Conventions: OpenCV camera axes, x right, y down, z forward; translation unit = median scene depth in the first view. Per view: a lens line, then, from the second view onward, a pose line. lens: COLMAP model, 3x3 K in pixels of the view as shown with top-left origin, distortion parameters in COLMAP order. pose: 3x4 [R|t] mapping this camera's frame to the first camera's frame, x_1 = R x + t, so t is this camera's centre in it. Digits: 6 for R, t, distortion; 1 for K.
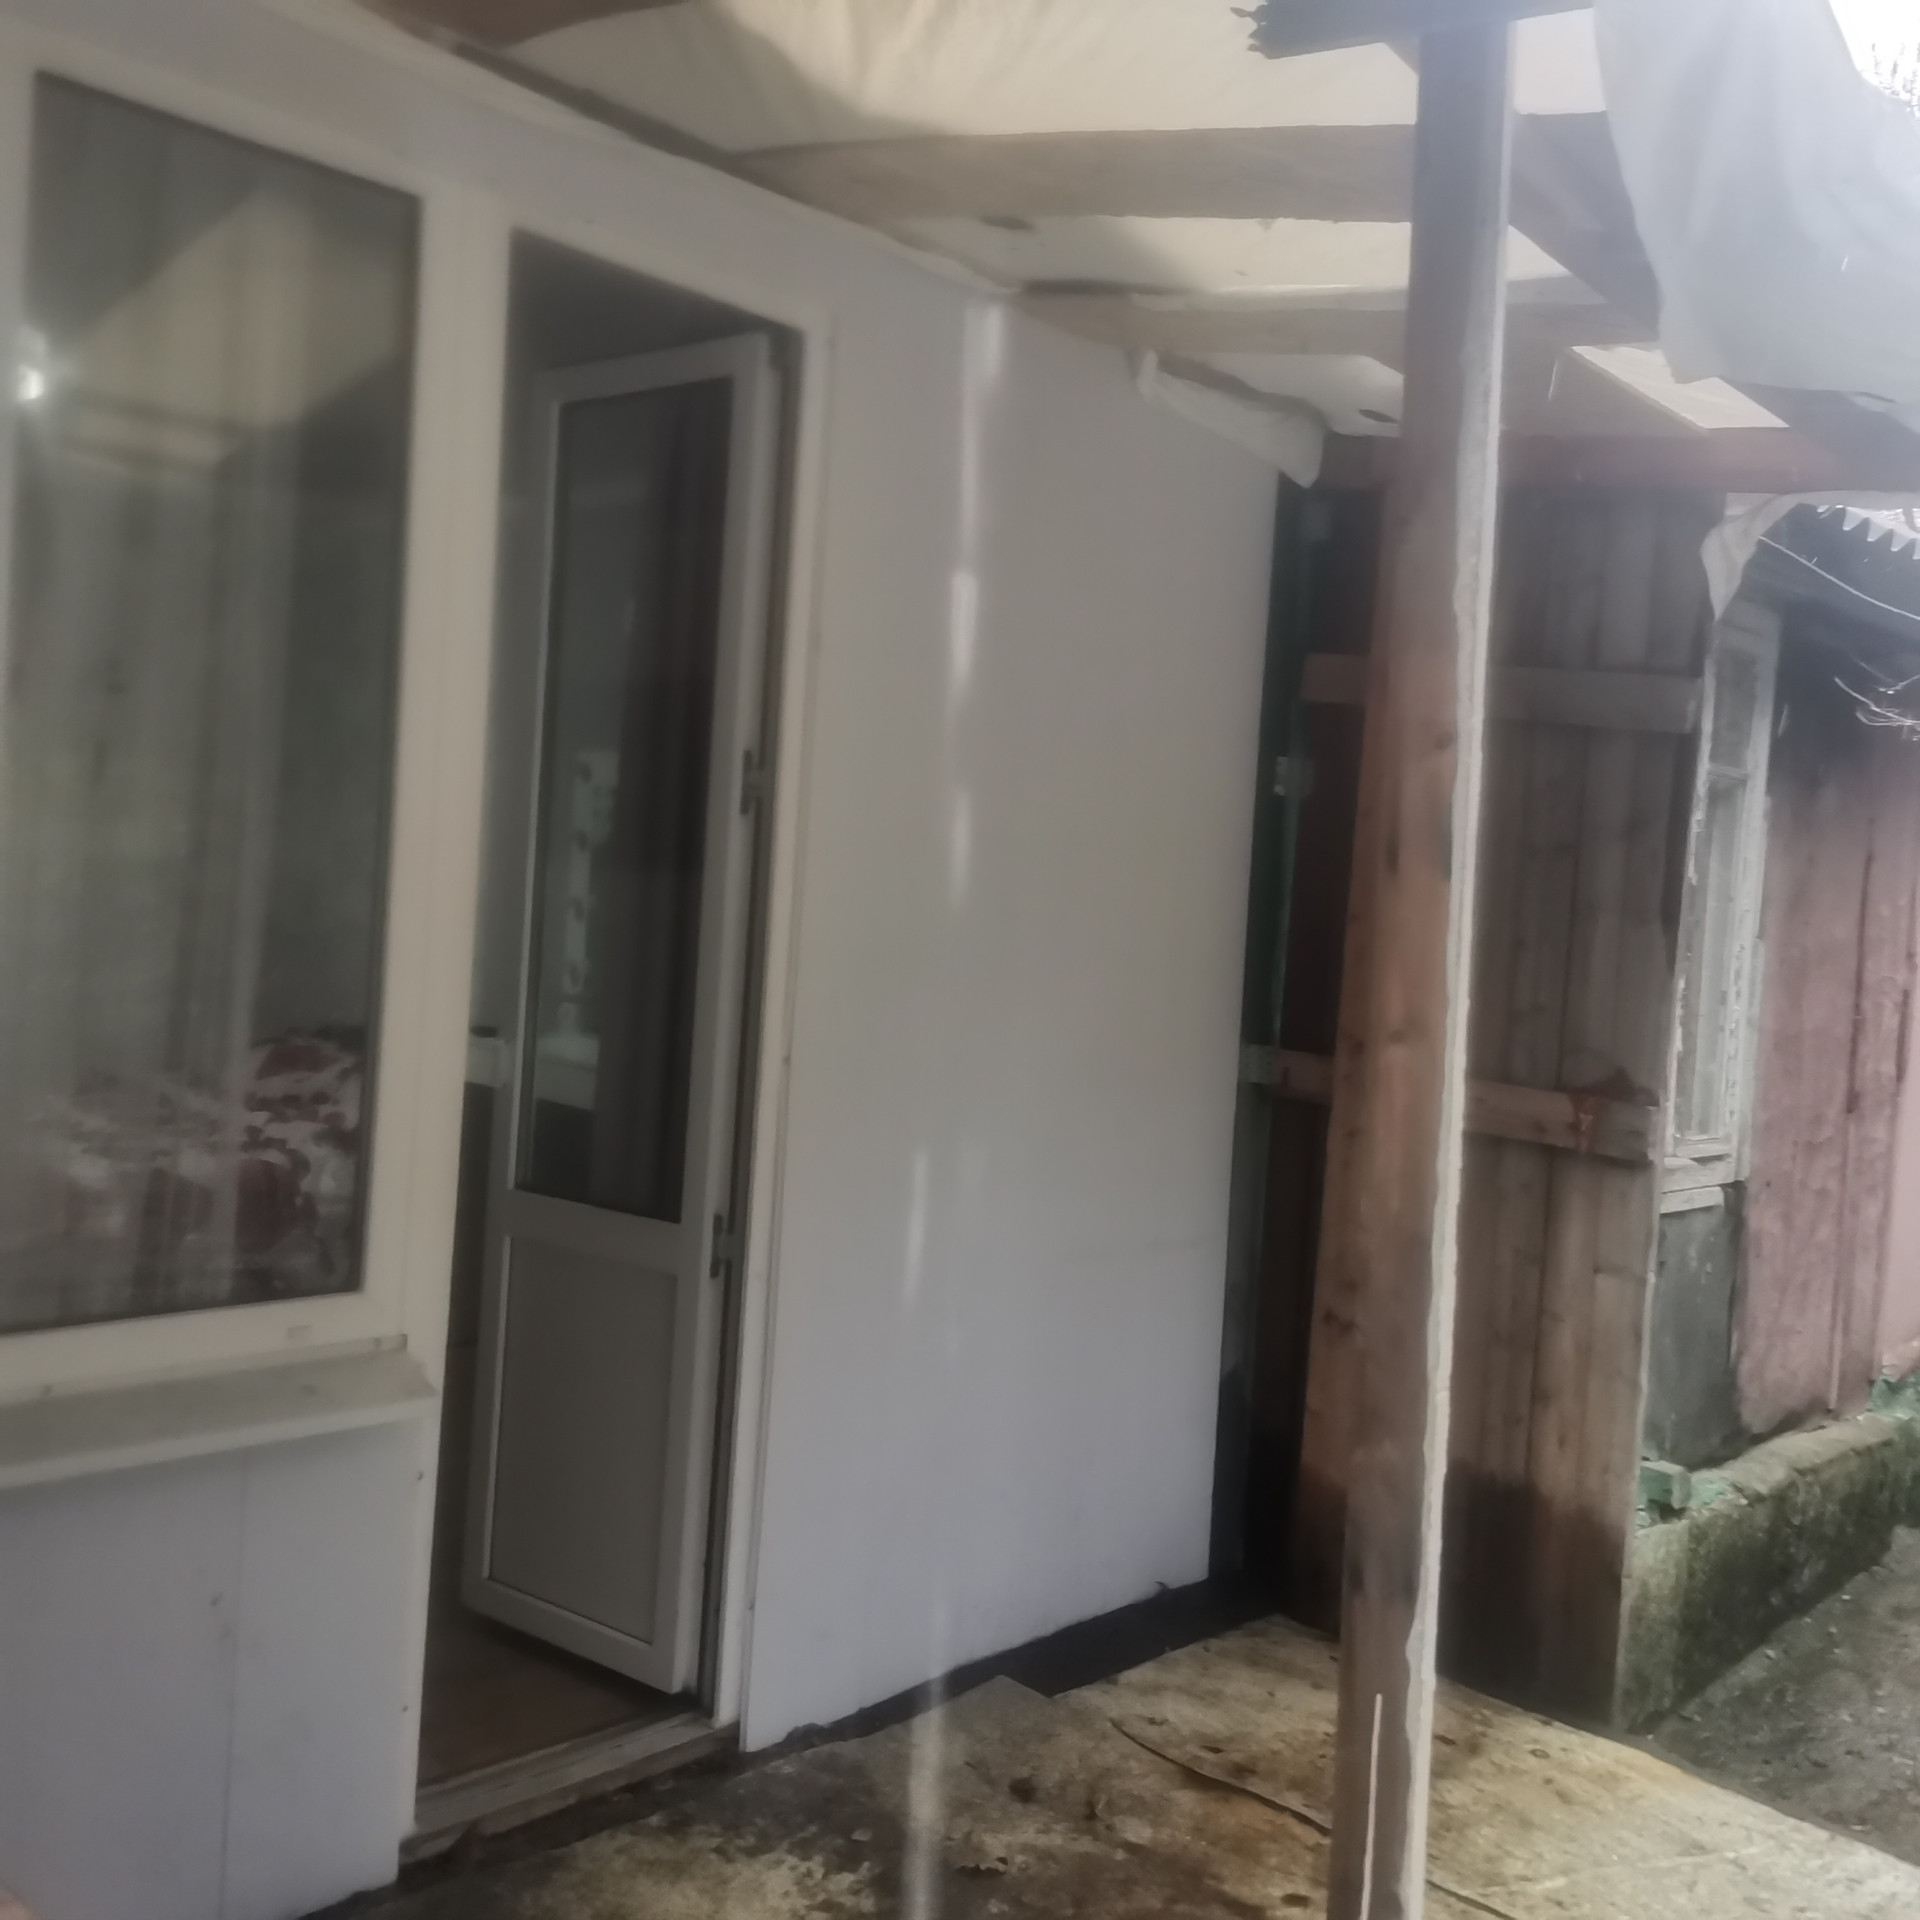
lens RADIAL K [[1887.0, 0, 956.2], [0, 1887.0, 922.1], [0, 0, 1]] dist [0.044008, -0.076406]
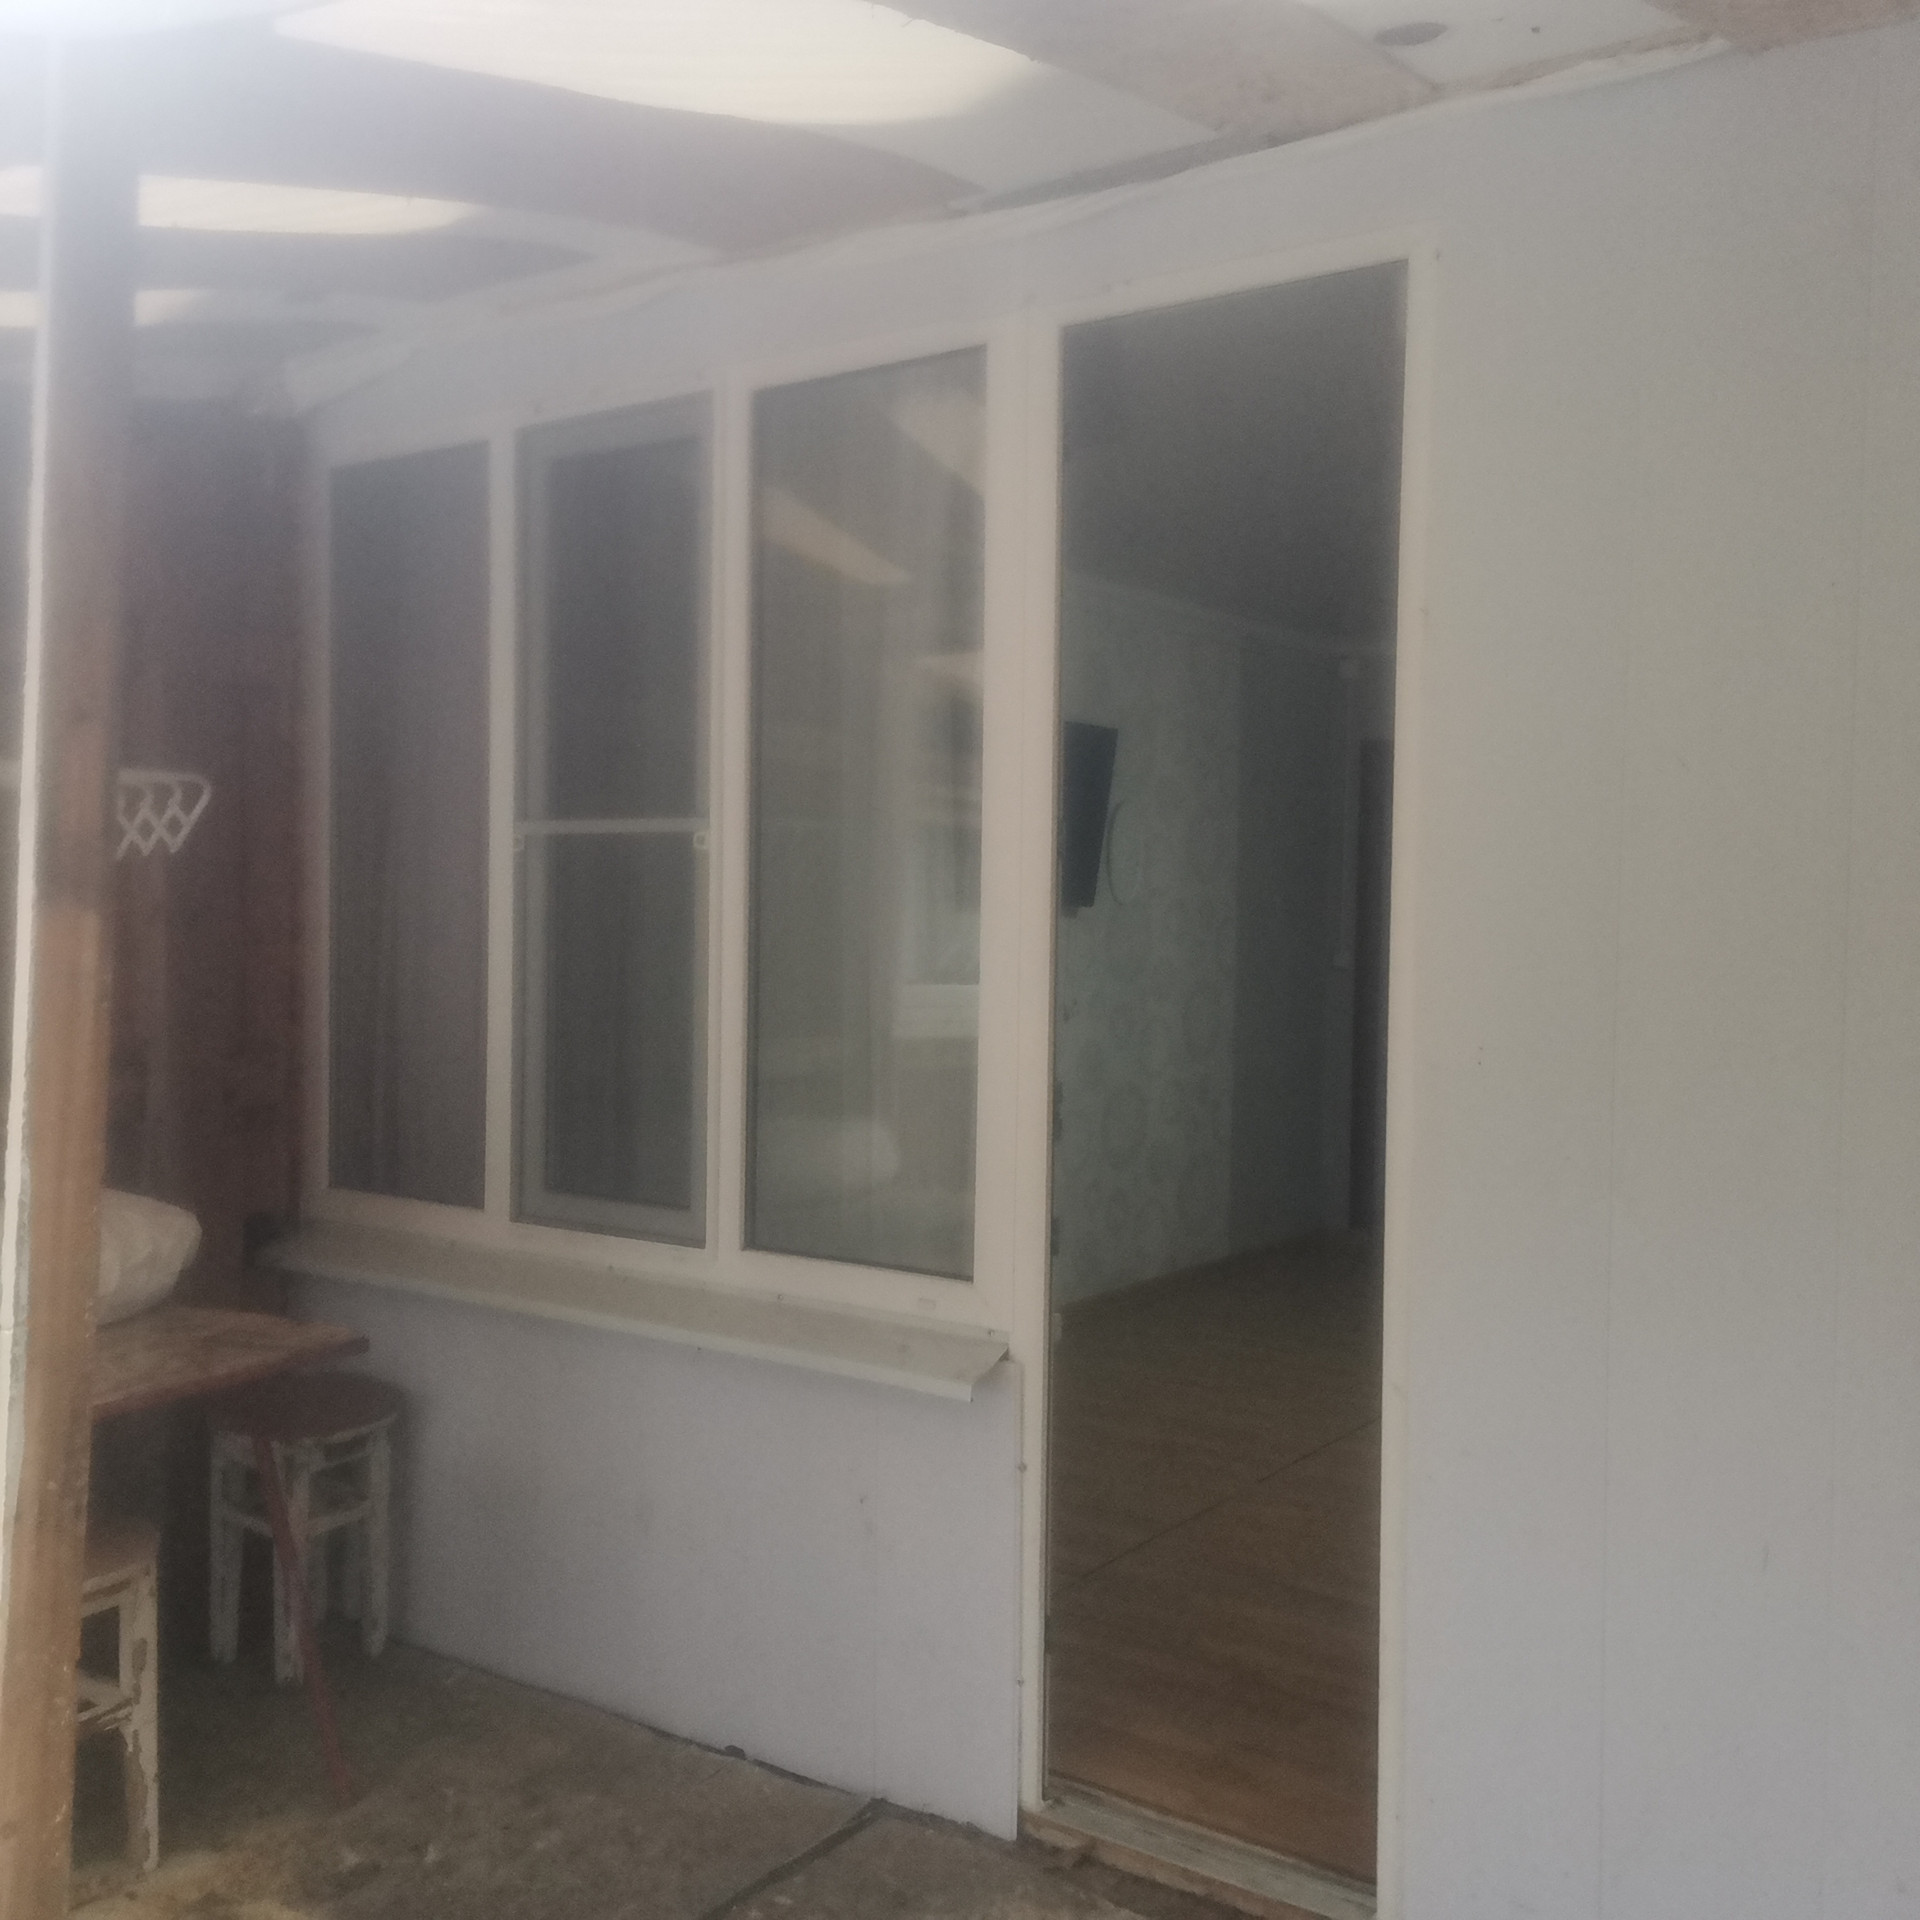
lens RADIAL K [[1887.0, 0, 956.2], [0, 1887.0, 922.1], [0, 0, 1]] dist [0.044008, -0.076406]
pose [[0.138042, -0.056579, -0.988809, 0.816775], [-0.022171, 0.997940, -0.060197, 0.042825], [0.990178, 0.030232, 0.136503, 0.804229]]
